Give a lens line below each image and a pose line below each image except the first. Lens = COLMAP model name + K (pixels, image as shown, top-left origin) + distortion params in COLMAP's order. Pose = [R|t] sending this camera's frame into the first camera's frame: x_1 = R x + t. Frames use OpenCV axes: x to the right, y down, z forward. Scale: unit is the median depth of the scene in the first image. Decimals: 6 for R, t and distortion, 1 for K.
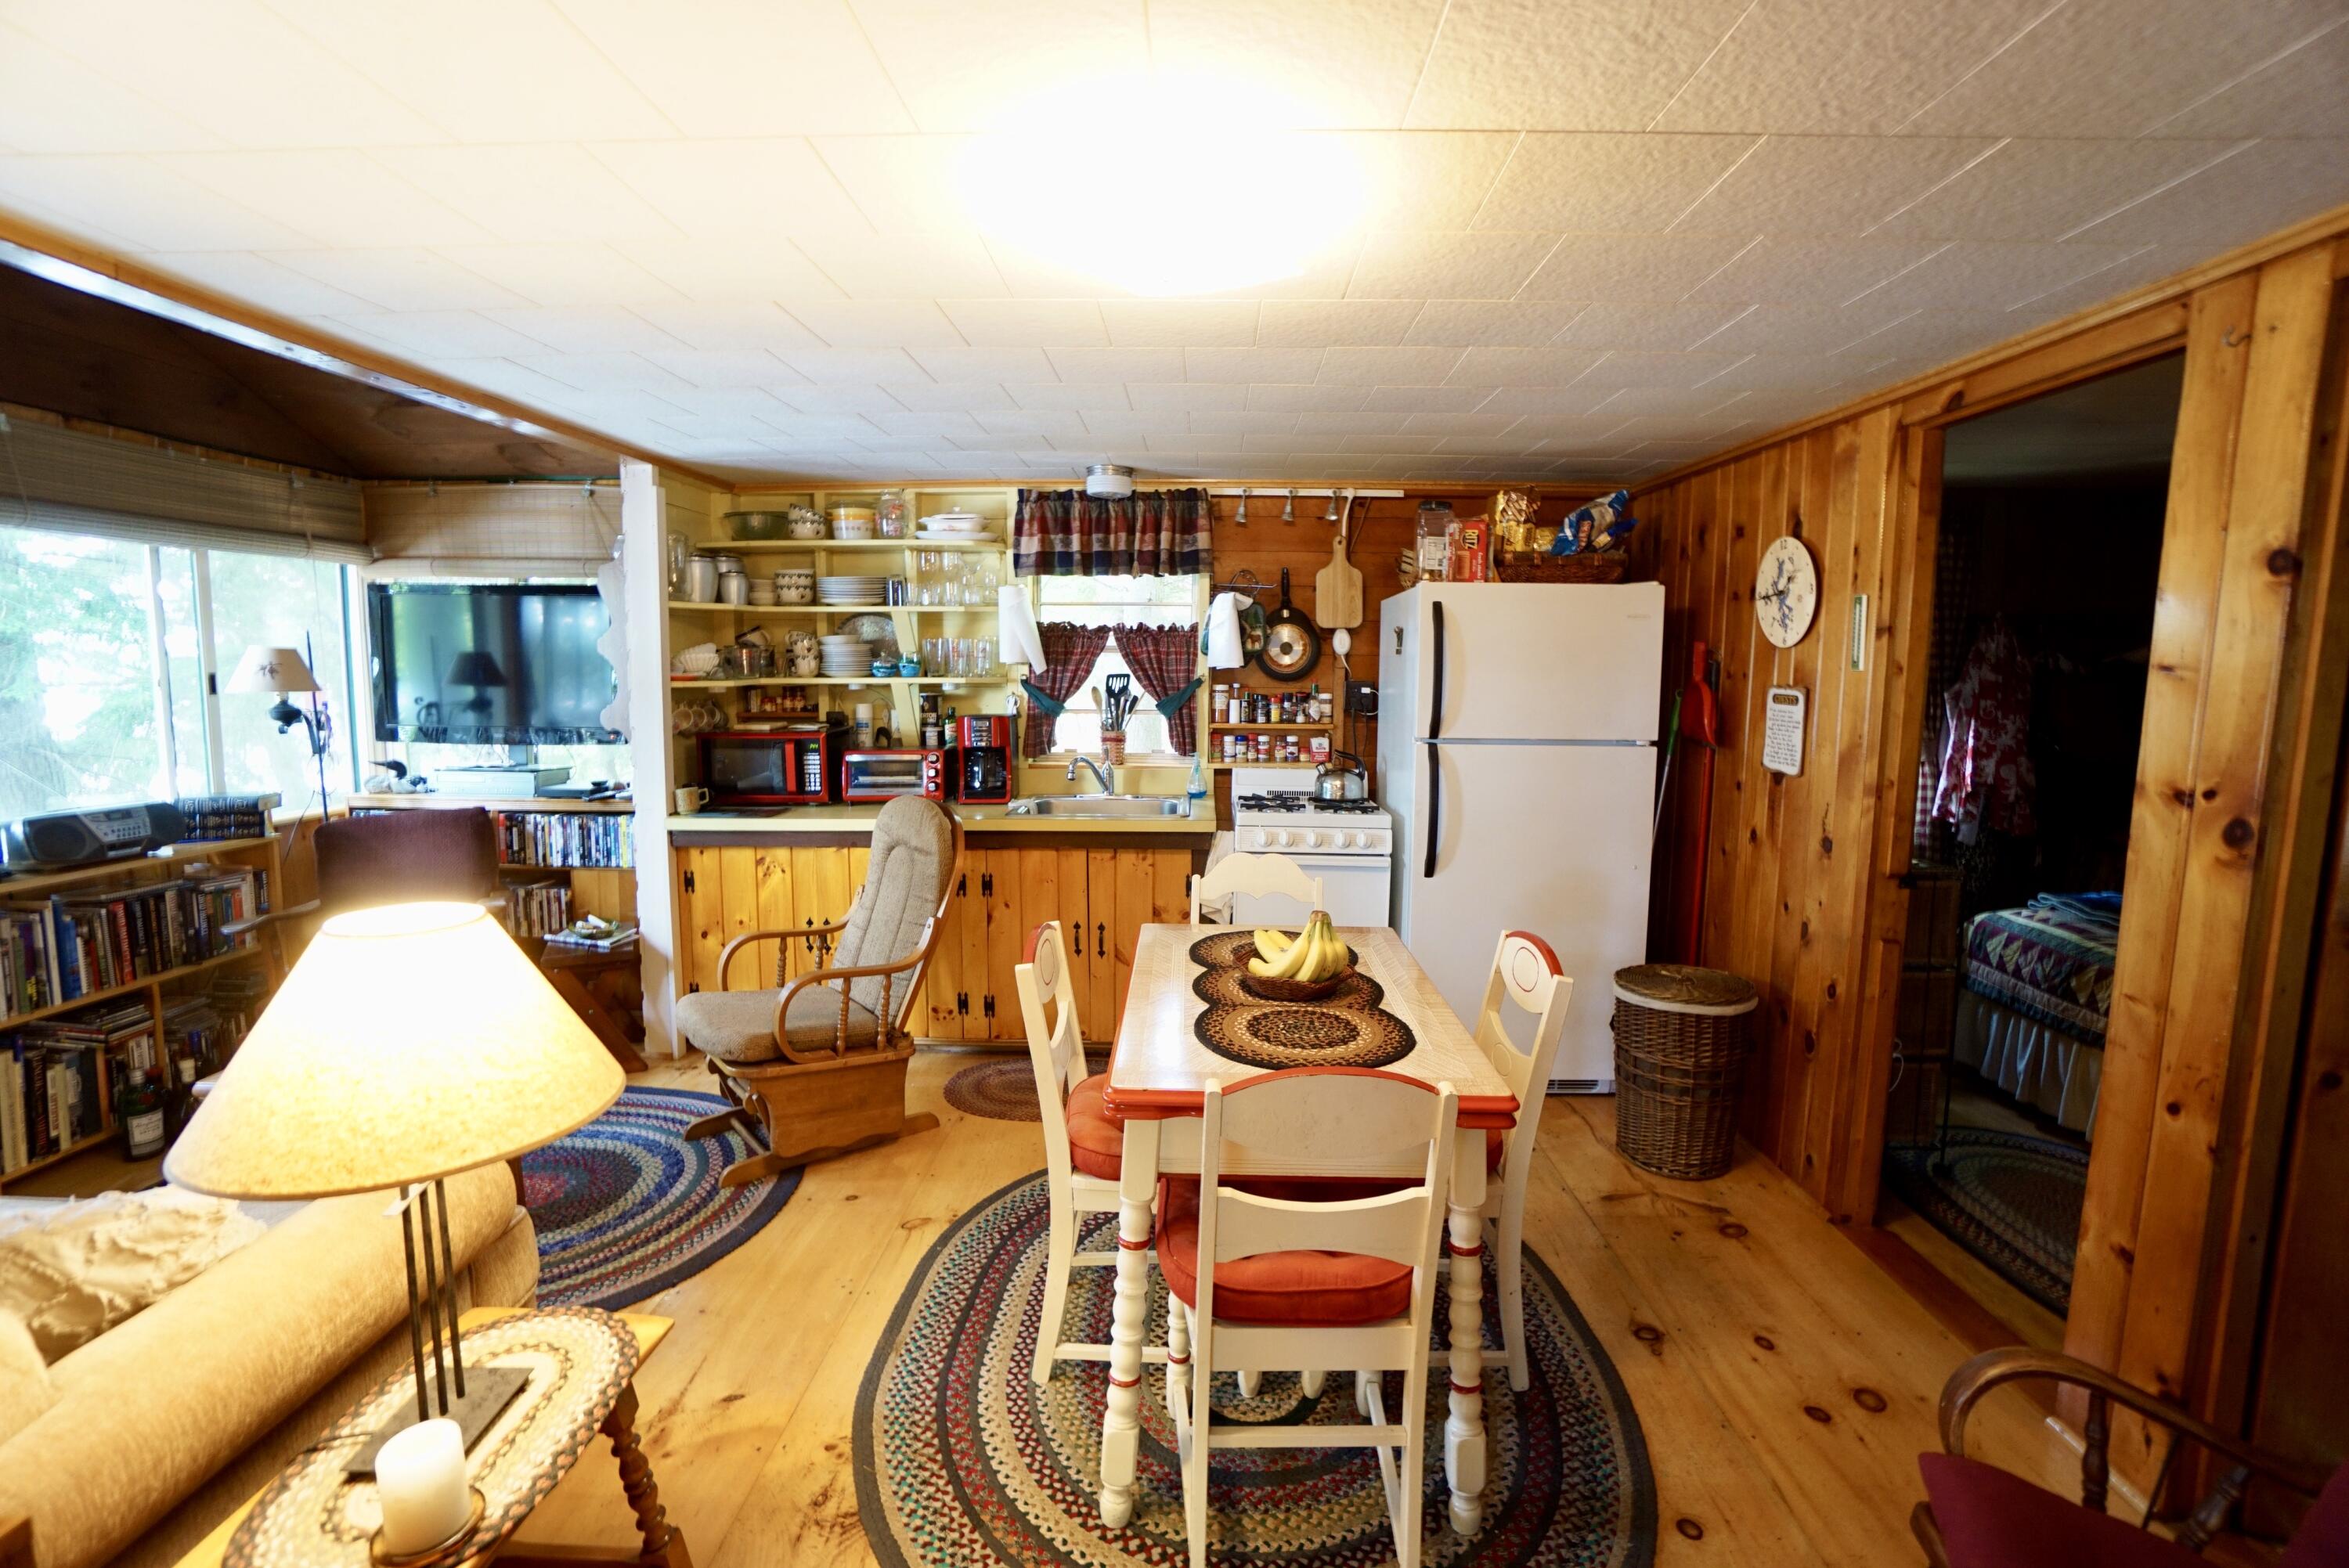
lens RADIAL K [[1047.2, 0, 1187.1], [0, 1047.2, 774.8], [0, 0, 1]] dist [-0.016540, 0.004285]
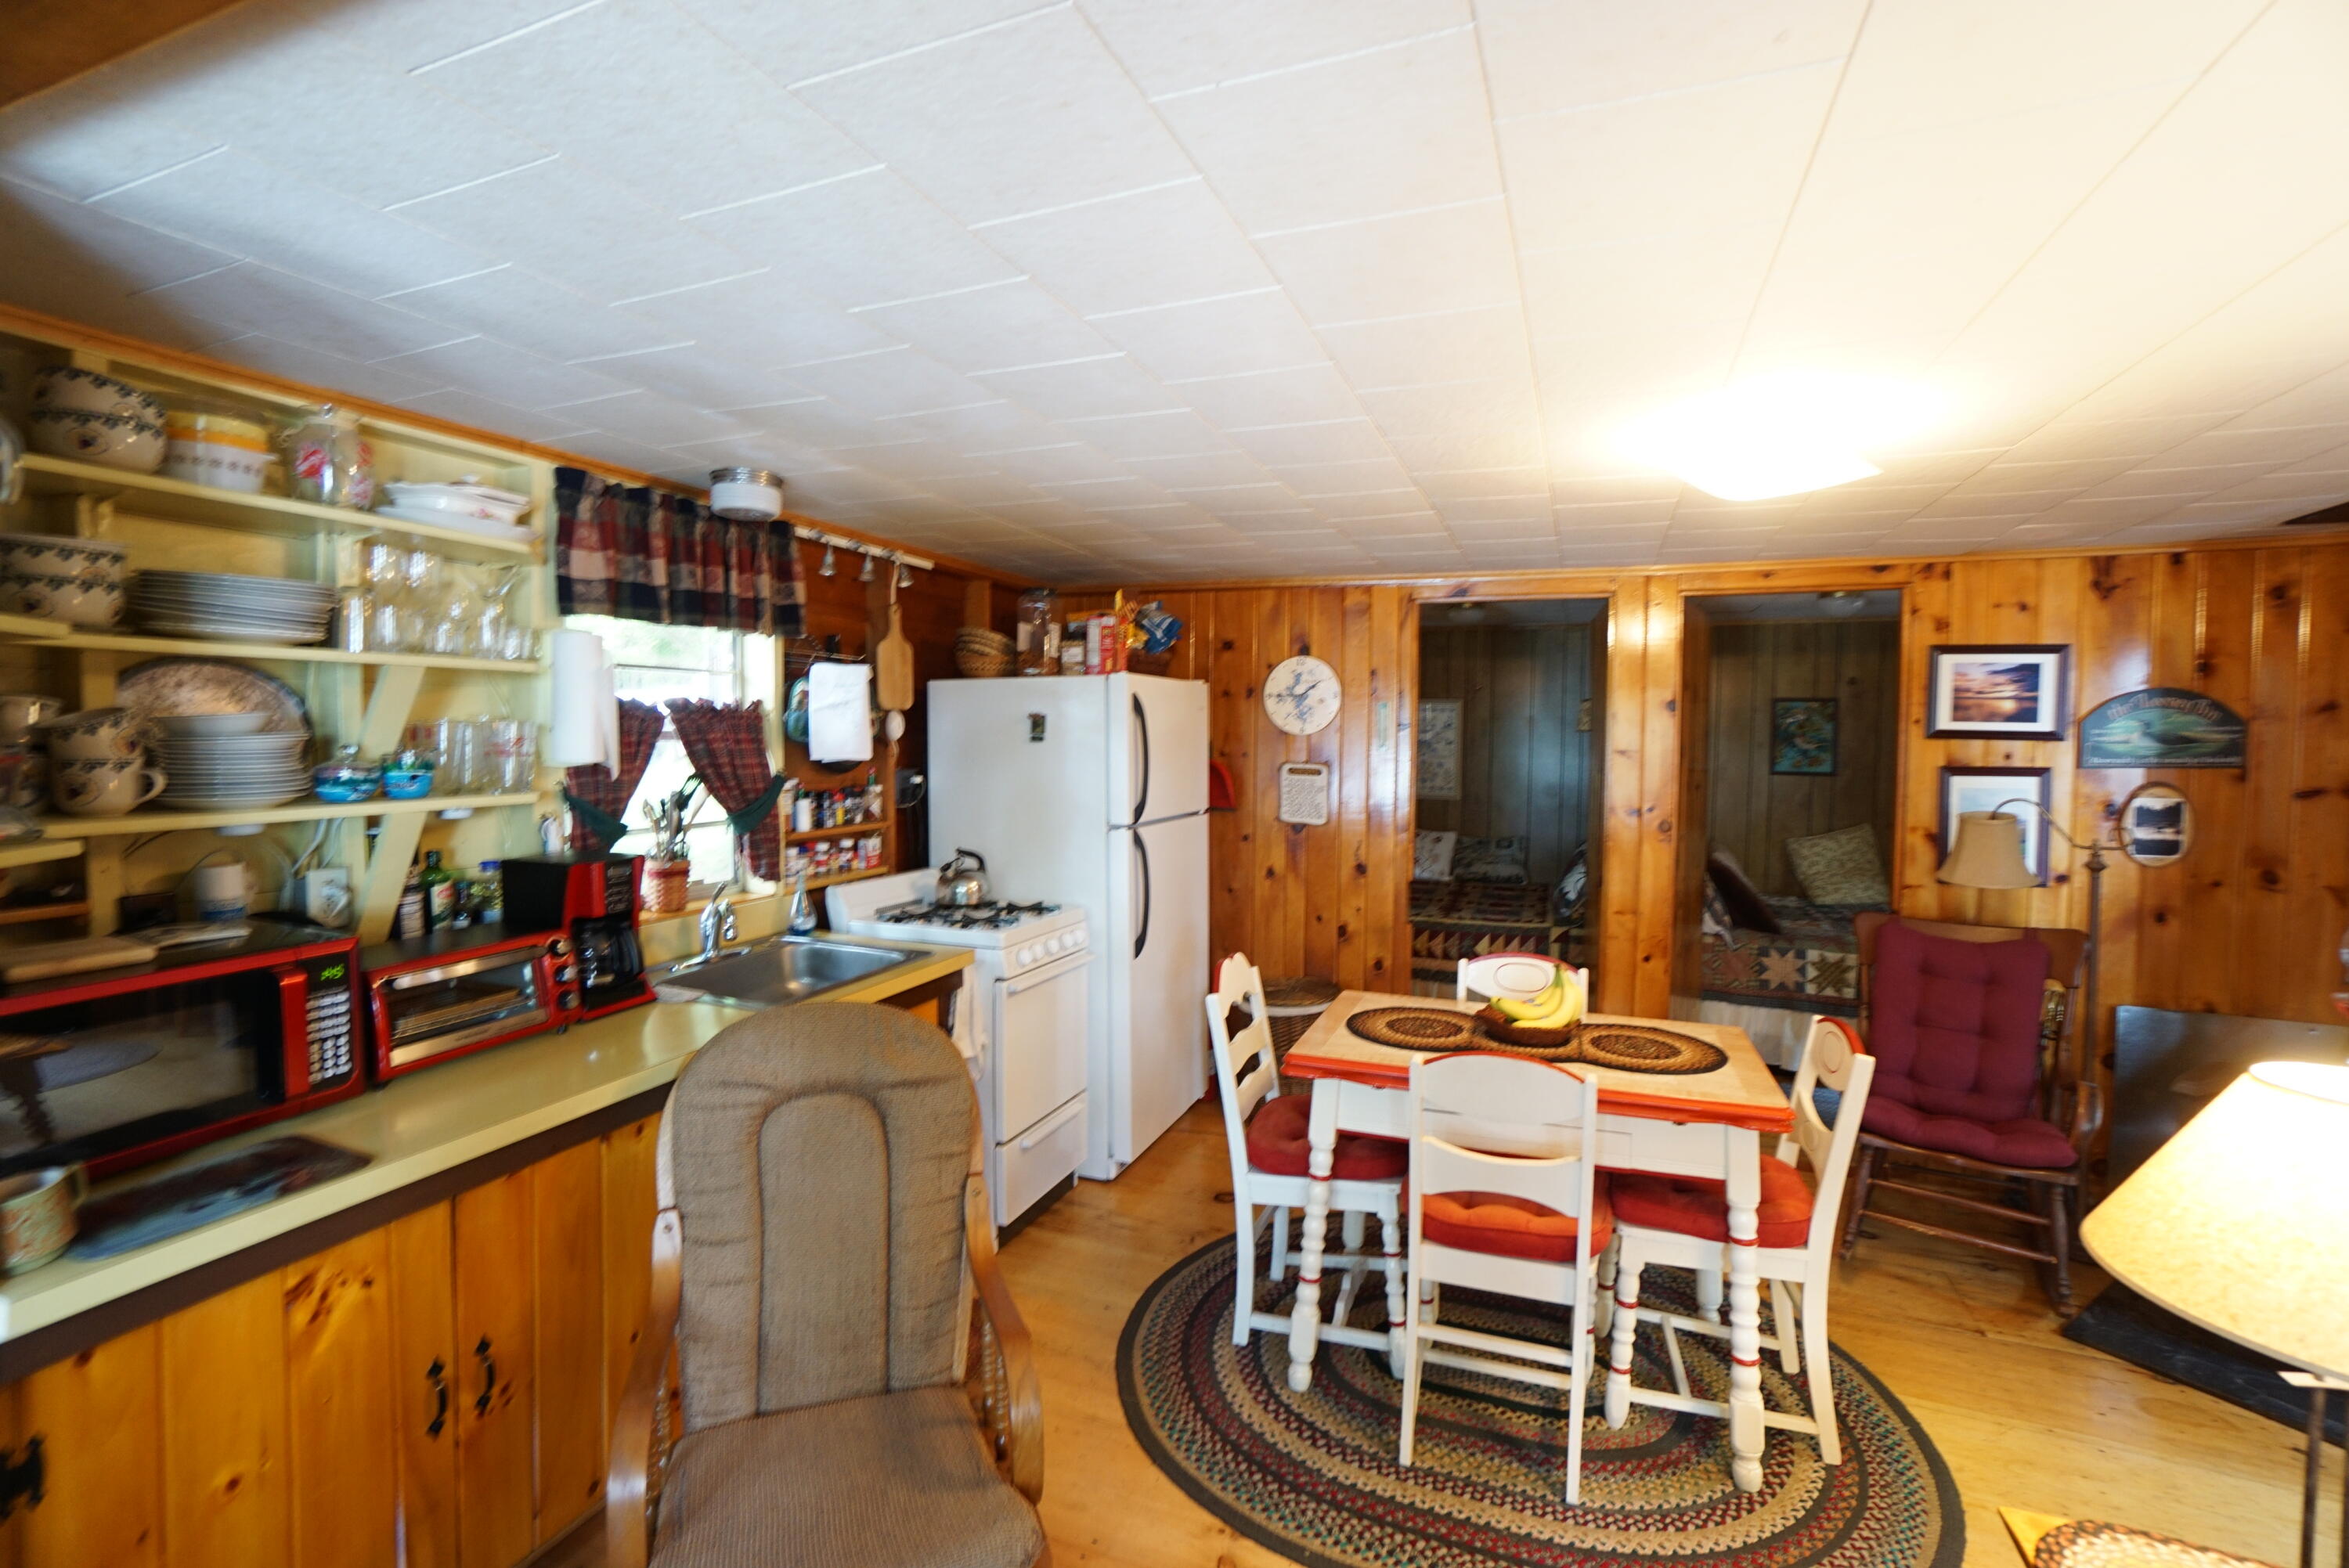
lens RADIAL K [[1047.2, 0, 1195.3], [0, 1047.2, 769.4], [0, 0, 1]] dist [-0.016540, 0.004285]
pose [[0.340366, -0.040811, 0.939407, -0.618893], [0.098105, 0.995146, 0.007687, -0.077755], [-0.935161, 0.089544, 0.342717, 0.506092]]
